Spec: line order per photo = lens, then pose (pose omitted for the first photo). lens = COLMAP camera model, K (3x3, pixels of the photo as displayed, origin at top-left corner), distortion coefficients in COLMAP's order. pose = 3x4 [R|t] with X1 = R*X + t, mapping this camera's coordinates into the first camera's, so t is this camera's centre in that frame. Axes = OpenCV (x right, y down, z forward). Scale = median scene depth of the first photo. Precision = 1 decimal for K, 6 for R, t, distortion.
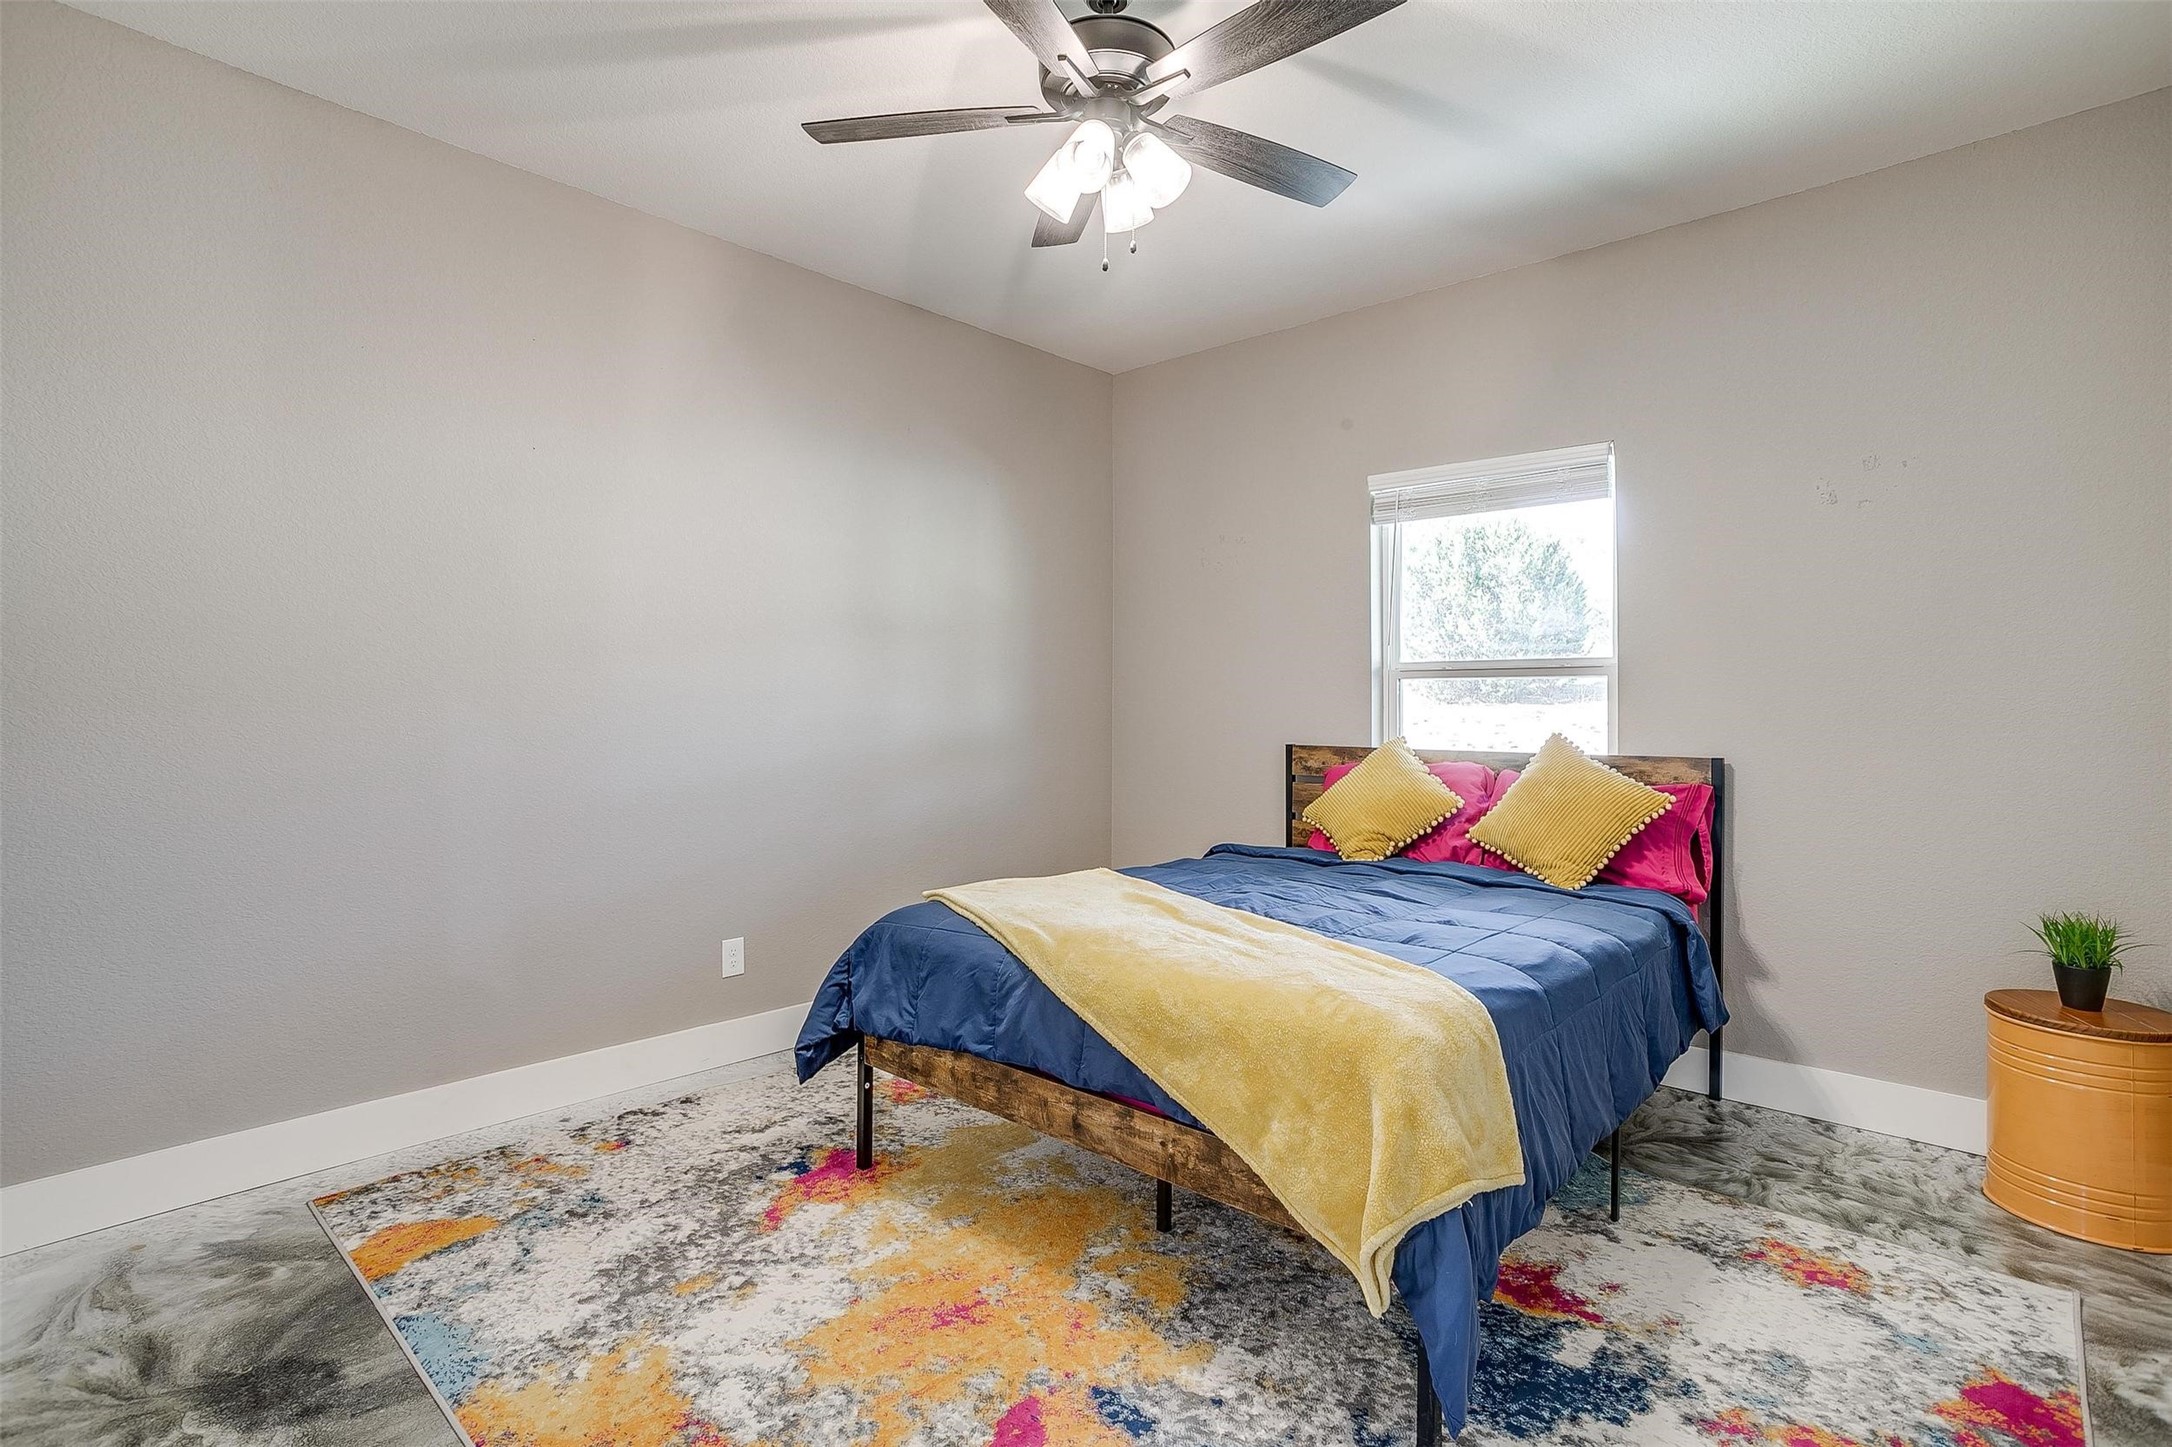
lens RADIAL K [[1065.1, 0, 1078.7], [0, 1065.1, 708.2], [0, 0, 1]] dist [-0.055617, 0.032908]
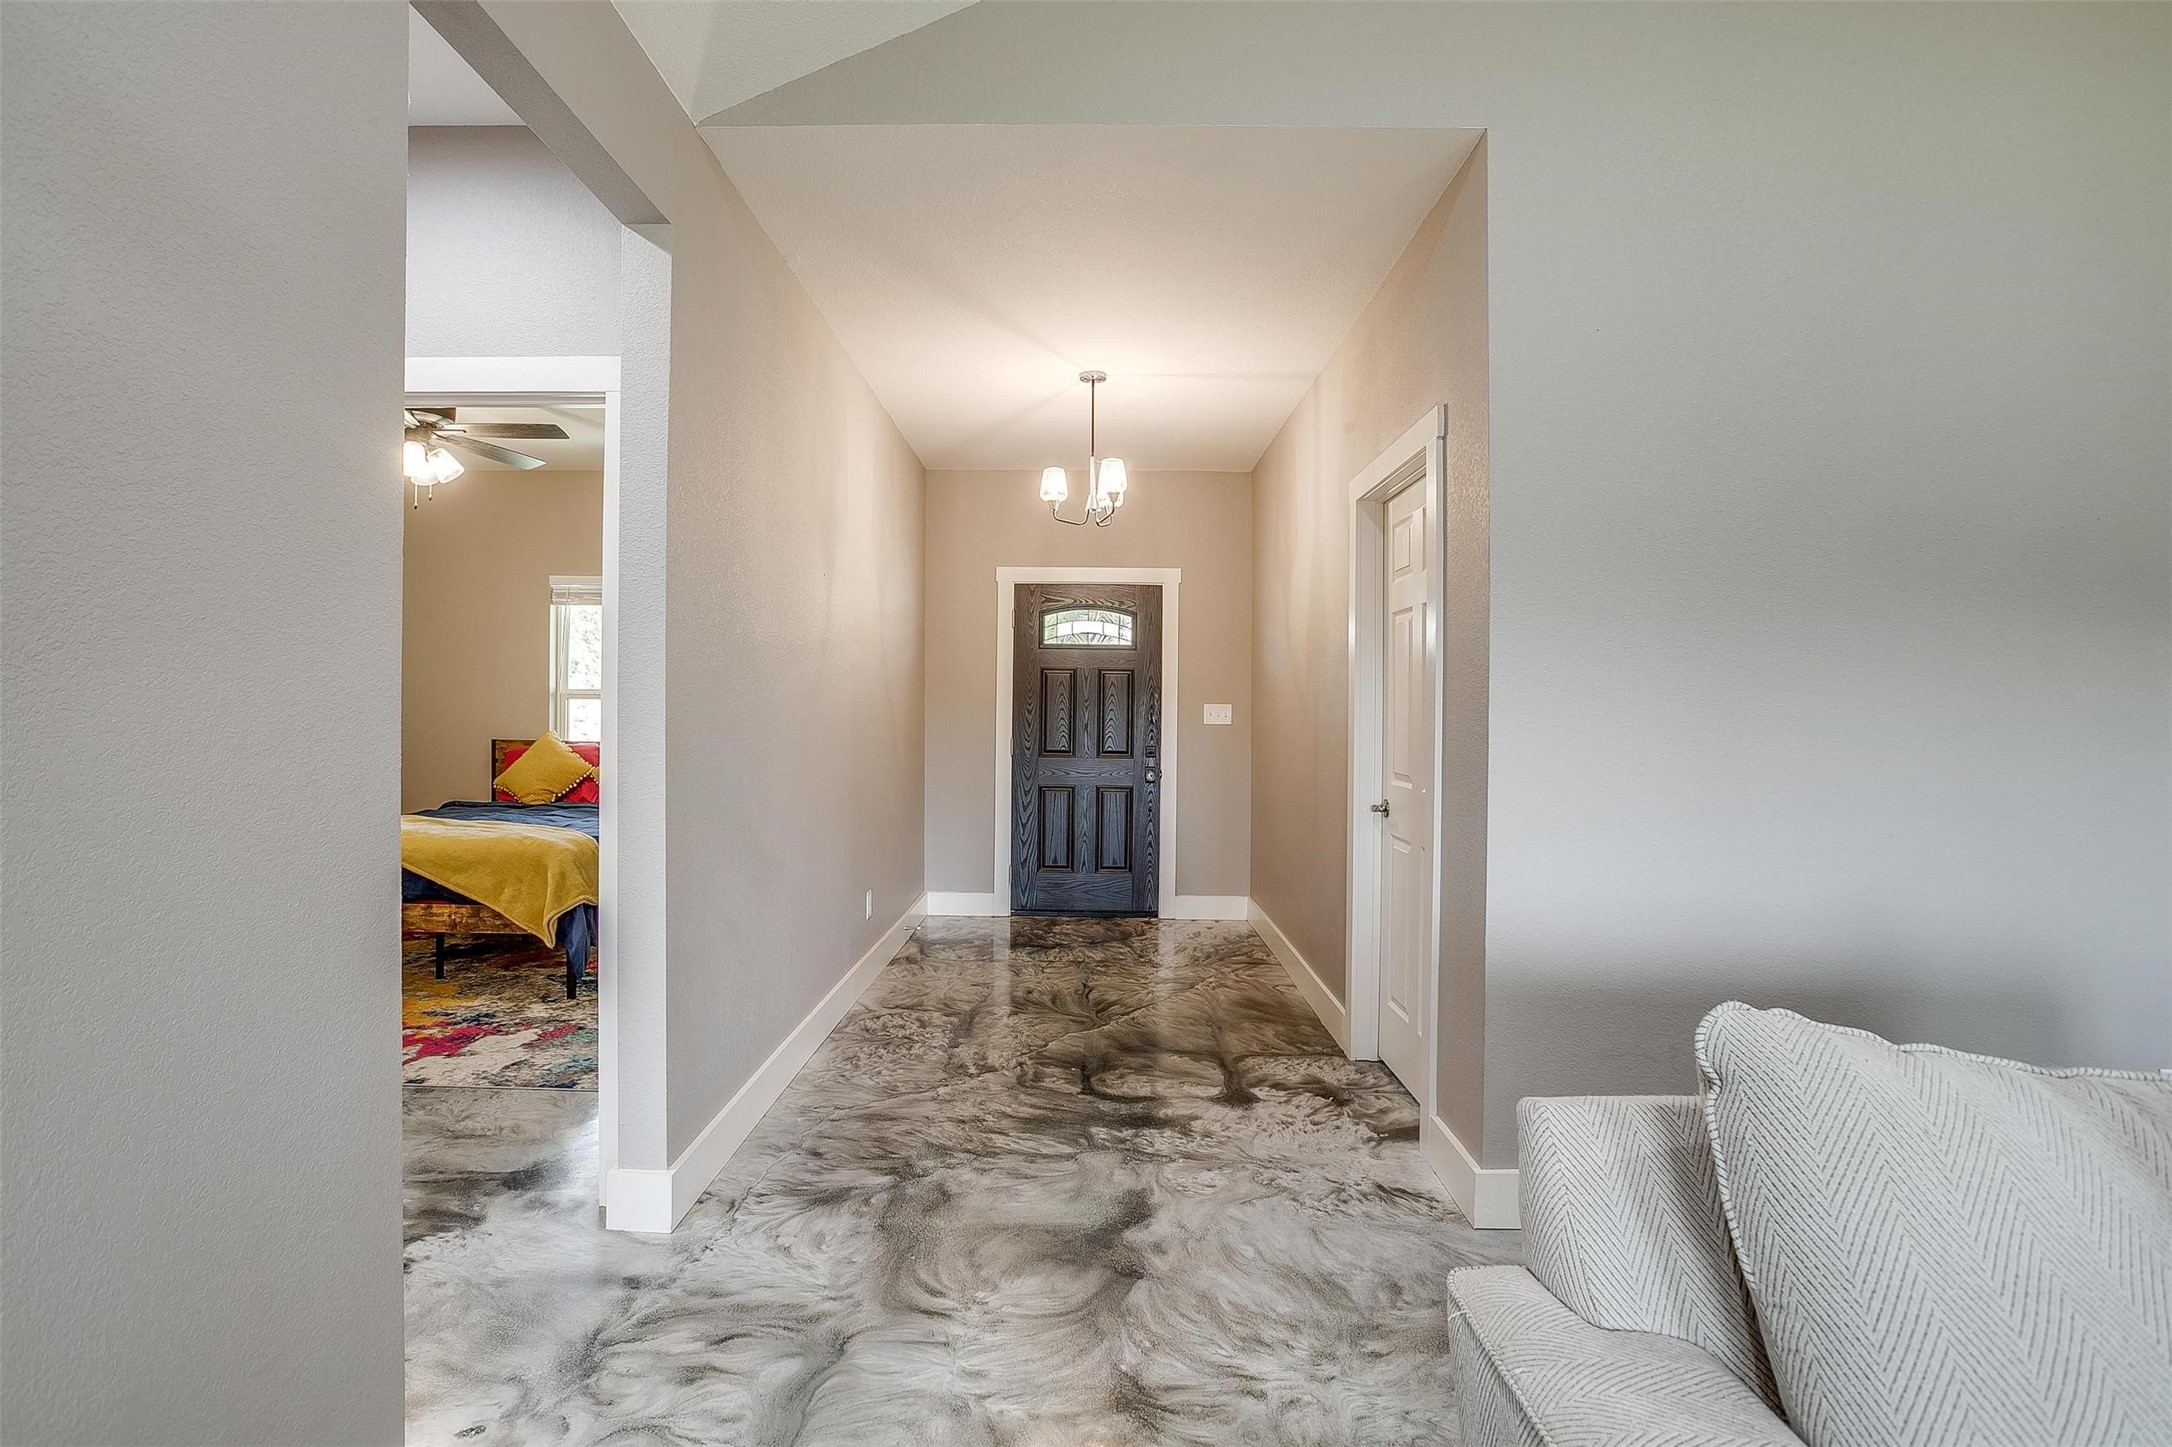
lens RADIAL K [[1065.1, 0, 1078.7], [0, 1065.1, 708.2], [0, 0, 1]] dist [-0.055617, 0.032908]
pose [[0.742474, 0.009986, 0.669801, -0.421826], [-0.012802, 0.999918, -0.000717, -0.045998], [-0.669753, -0.008043, 0.742541, -1.549644]]
